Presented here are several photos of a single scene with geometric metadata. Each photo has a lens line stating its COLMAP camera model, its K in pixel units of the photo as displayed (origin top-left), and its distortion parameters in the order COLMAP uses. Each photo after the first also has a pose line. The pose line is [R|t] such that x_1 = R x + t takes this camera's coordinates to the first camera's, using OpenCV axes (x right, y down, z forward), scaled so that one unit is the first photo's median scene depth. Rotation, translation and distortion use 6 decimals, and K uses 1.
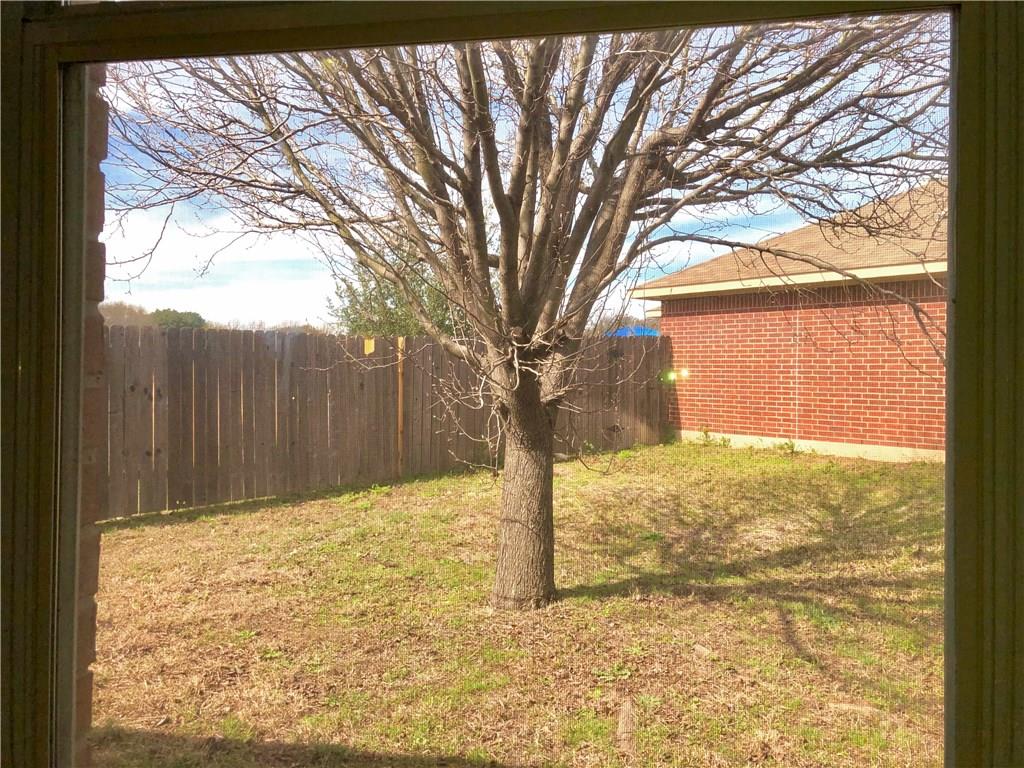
lens RADIAL K [[833.5, 0, 510.9], [0, 833.5, 386.0], [0, 0, 1]] dist [0.032020, -0.019399]
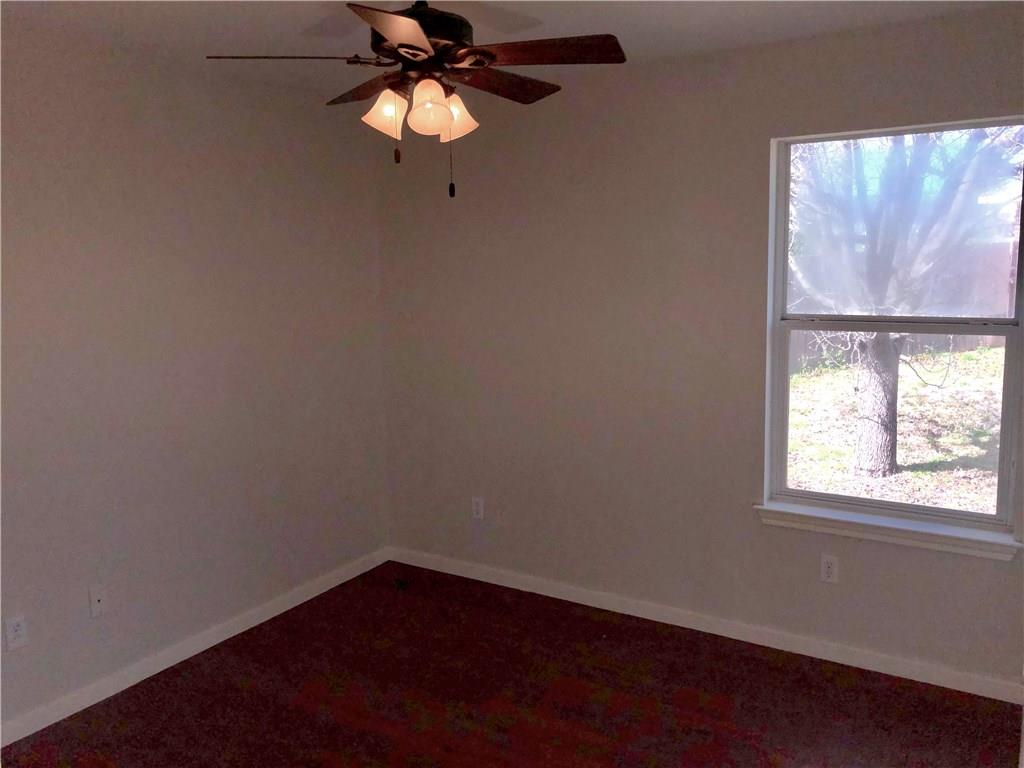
lens RADIAL K [[833.5, 0, 520.8], [0, 833.5, 387.2], [0, 0, 1]] dist [0.032020, -0.019399]
pose [[0.932969, 0.020107, -0.359394, -0.039158], [0.031467, 0.990060, 0.137078, -0.121452], [0.358578, -0.139199, 0.923063, -0.606238]]
